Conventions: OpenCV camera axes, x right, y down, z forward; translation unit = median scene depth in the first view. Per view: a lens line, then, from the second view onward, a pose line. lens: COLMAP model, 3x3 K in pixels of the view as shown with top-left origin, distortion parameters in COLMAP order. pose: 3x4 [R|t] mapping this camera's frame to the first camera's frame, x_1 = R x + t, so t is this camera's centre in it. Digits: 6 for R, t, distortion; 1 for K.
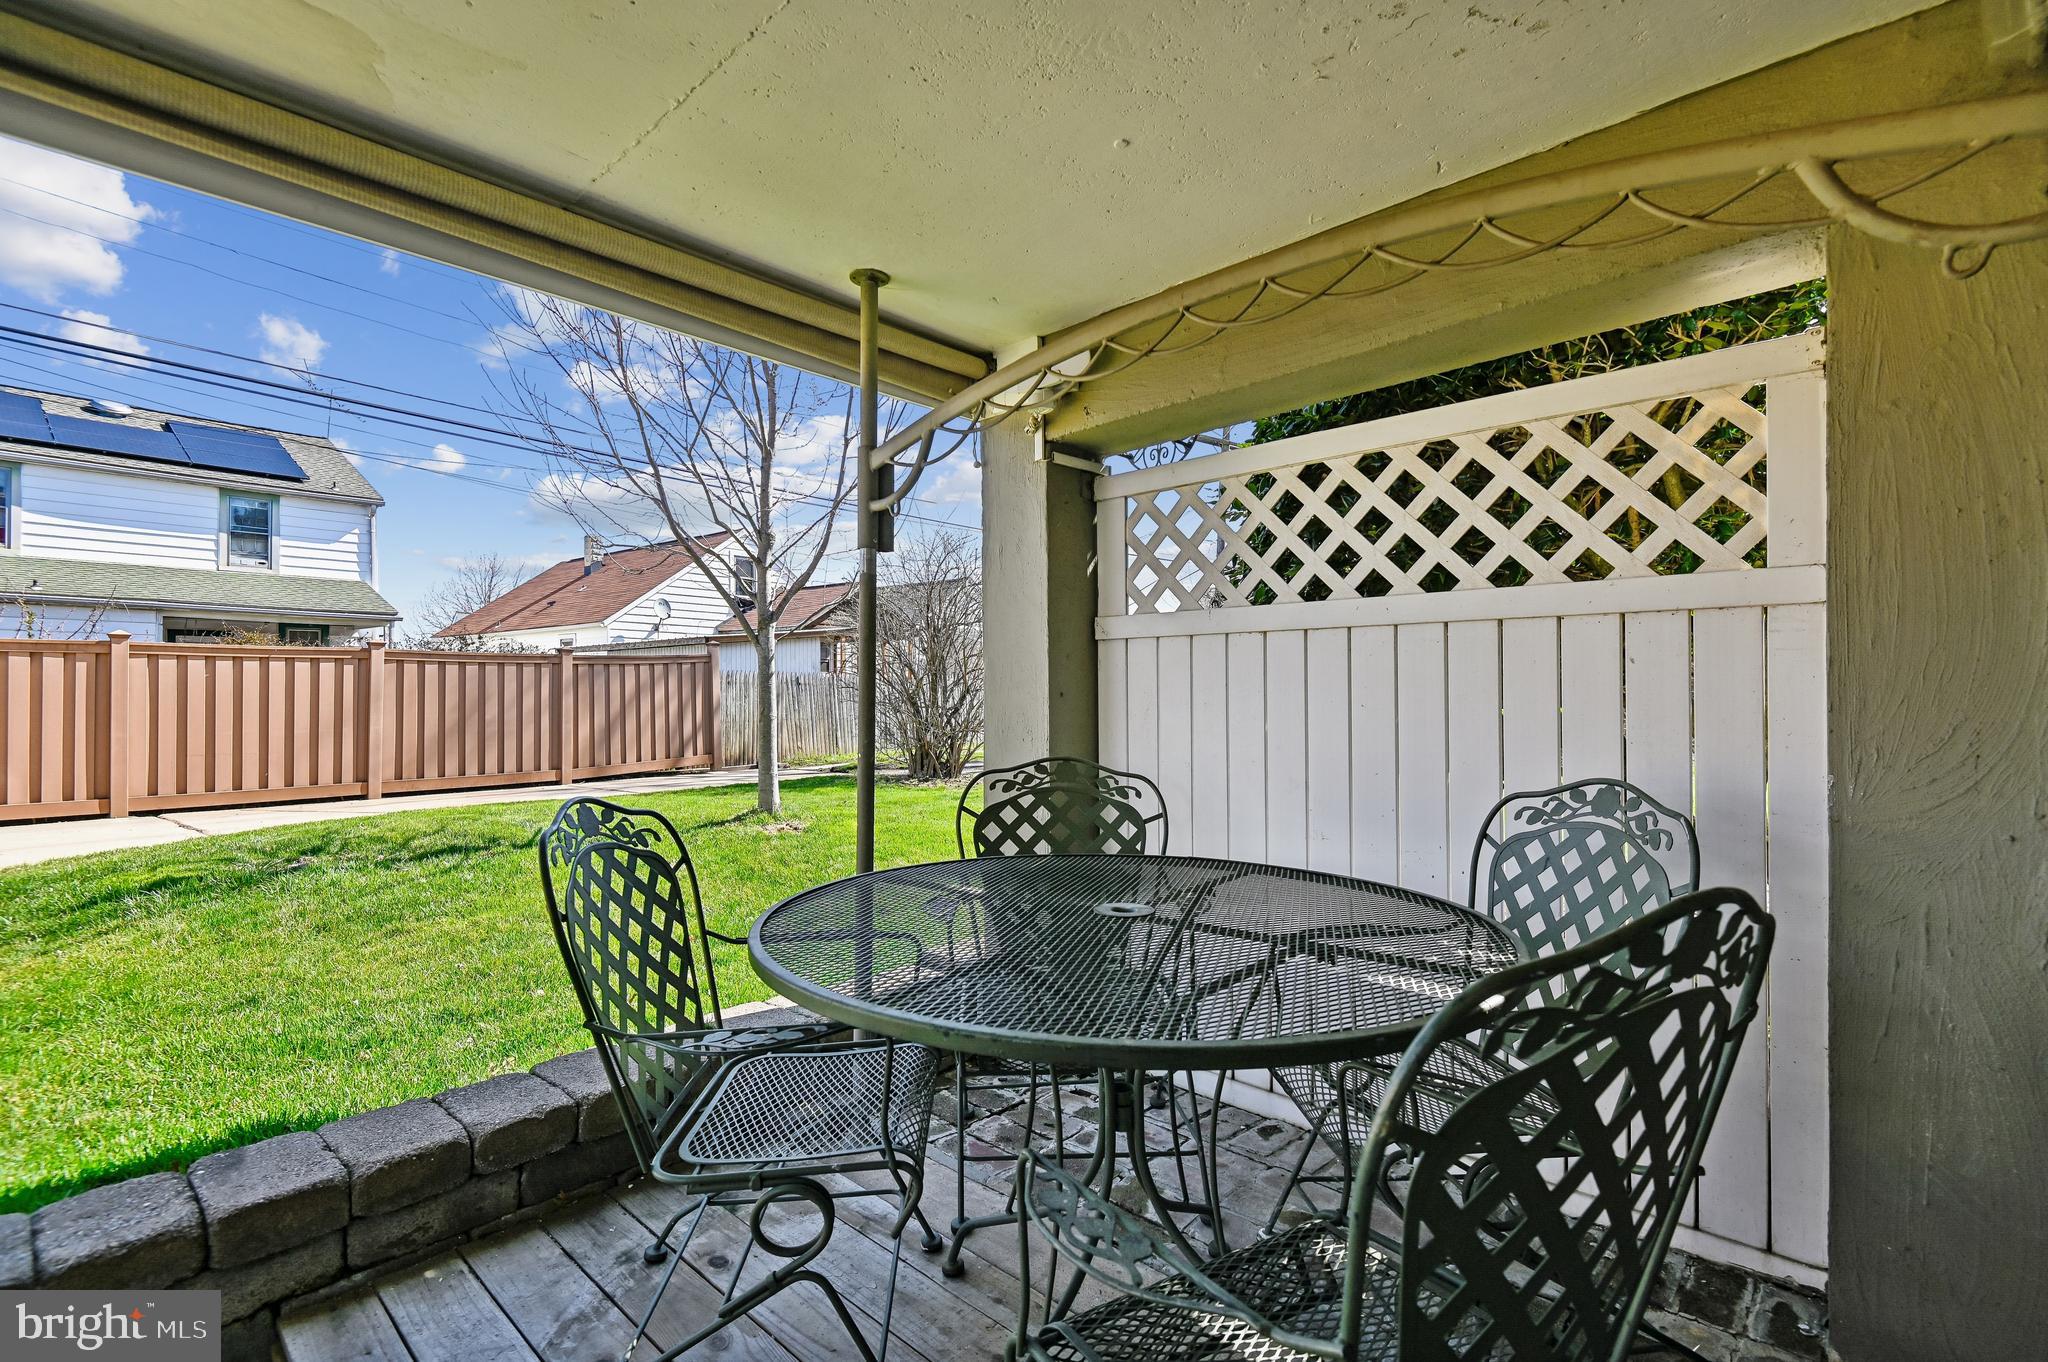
lens RADIAL K [[933.4, 0, 1027.4], [0, 933.4, 692.8], [0, 0, 1]] dist [0.016704, -0.018615]
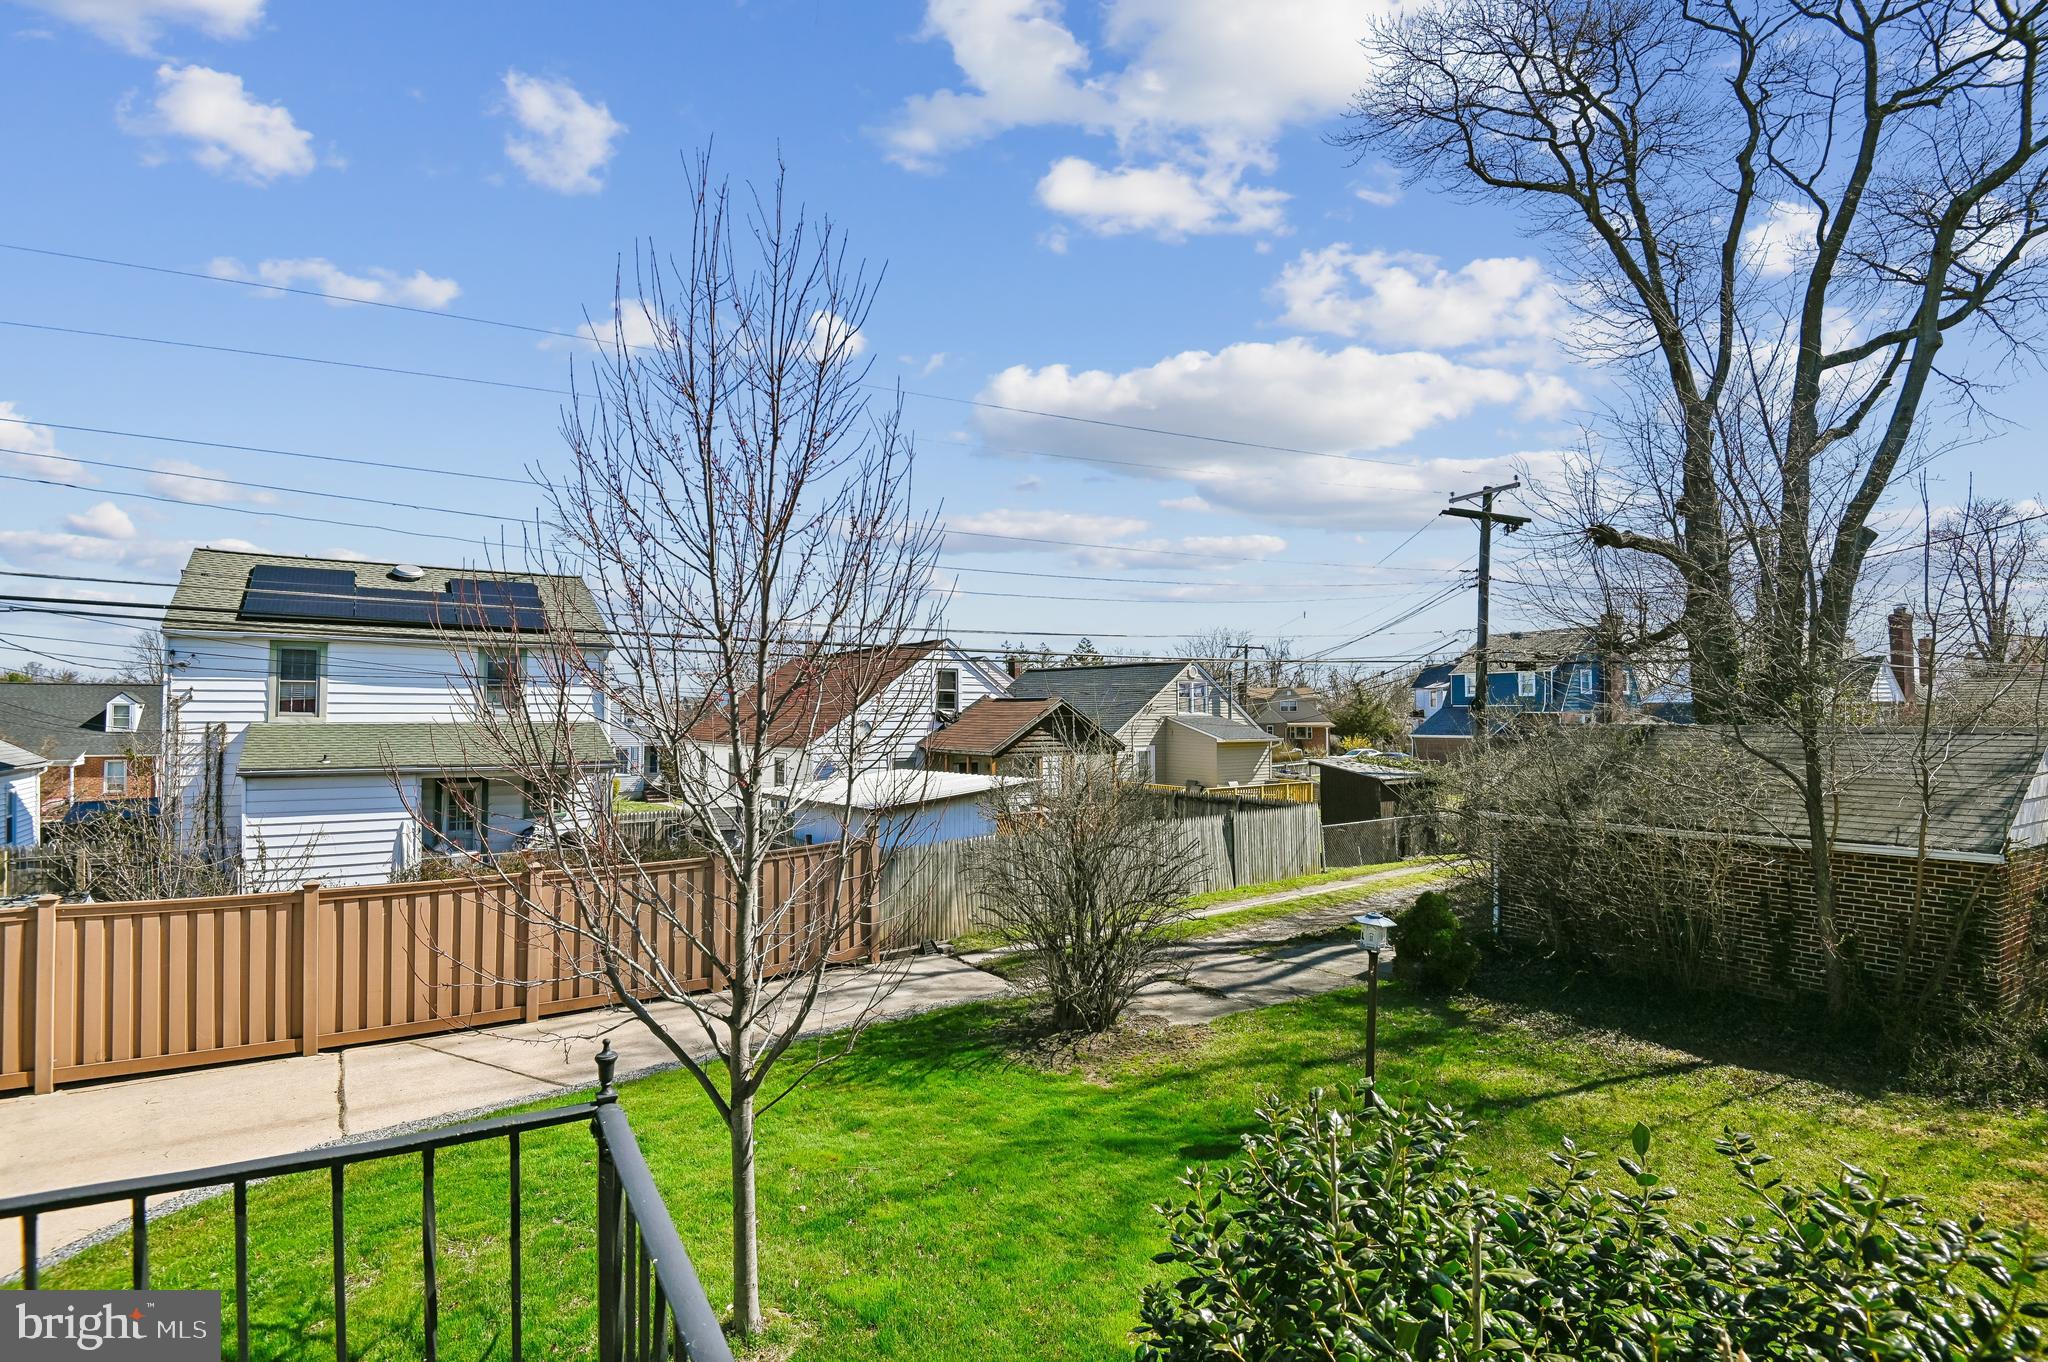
lens RADIAL K [[958.1, 0, 1035.0], [0, 958.1, 688.6], [0, 0, 1]] dist [-0.040358, -0.000610]
pose [[0.966076, -0.008473, -0.258119, 0.382483], [0.001531, 0.999632, -0.027086, -0.860614], [0.258253, 0.025772, 0.965733, 0.564259]]
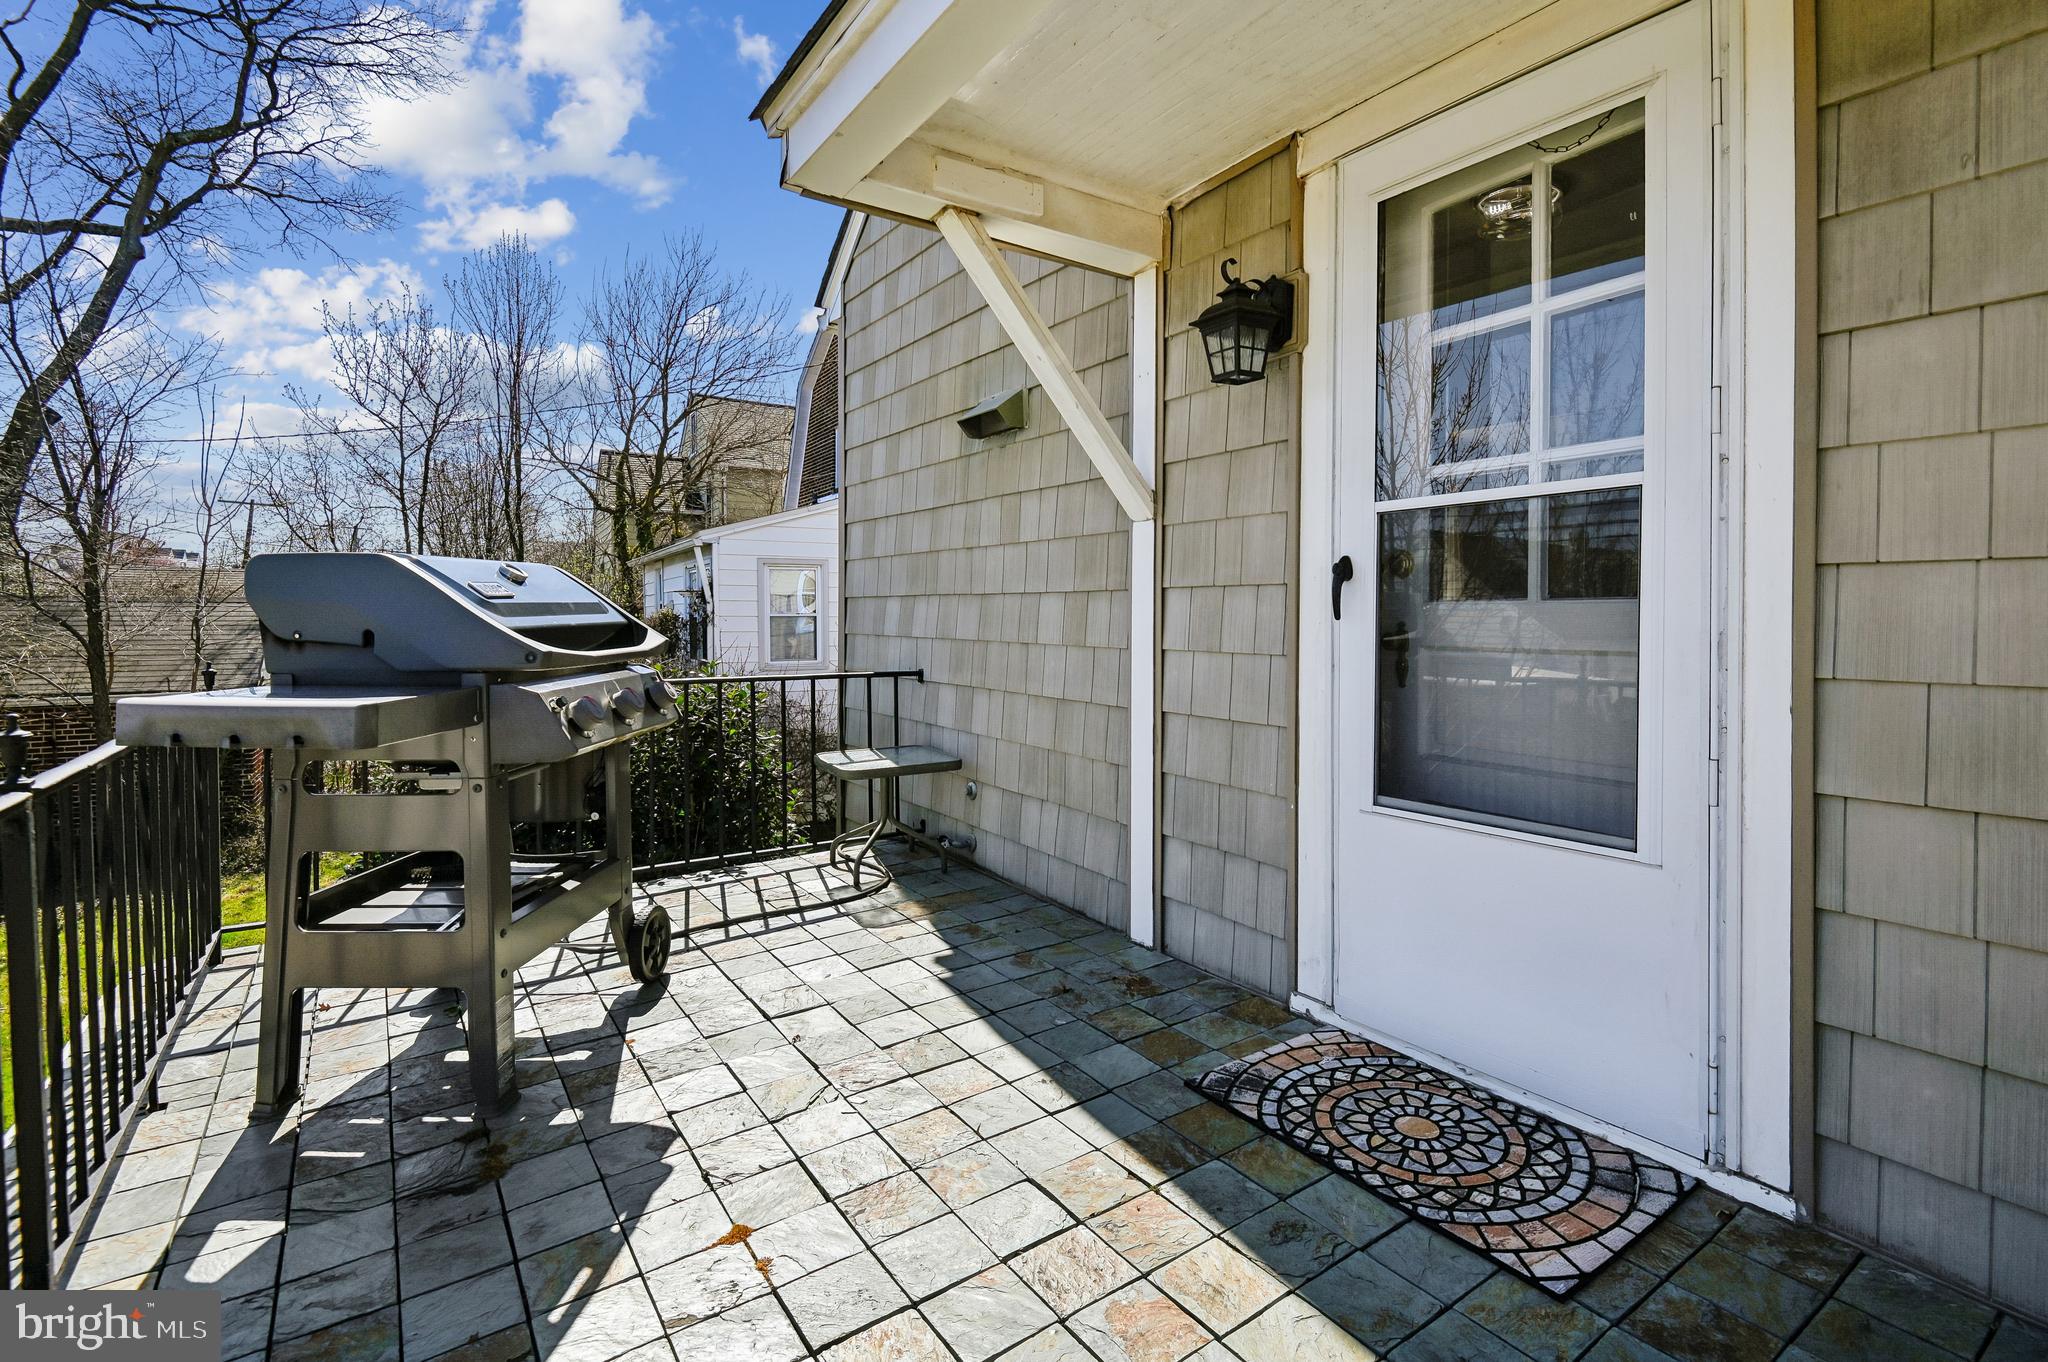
lens RADIAL K [[966.9, 0, 1055.1], [0, 966.9, 614.3], [0, 0, 1]] dist [-0.003968, -0.001025]
pose [[0.206952, -0.000665, 0.978351, -0.726400], [-0.000039, 1.000000, 0.000689, -0.722927], [-0.978351, -0.000181, 0.206952, 0.038643]]
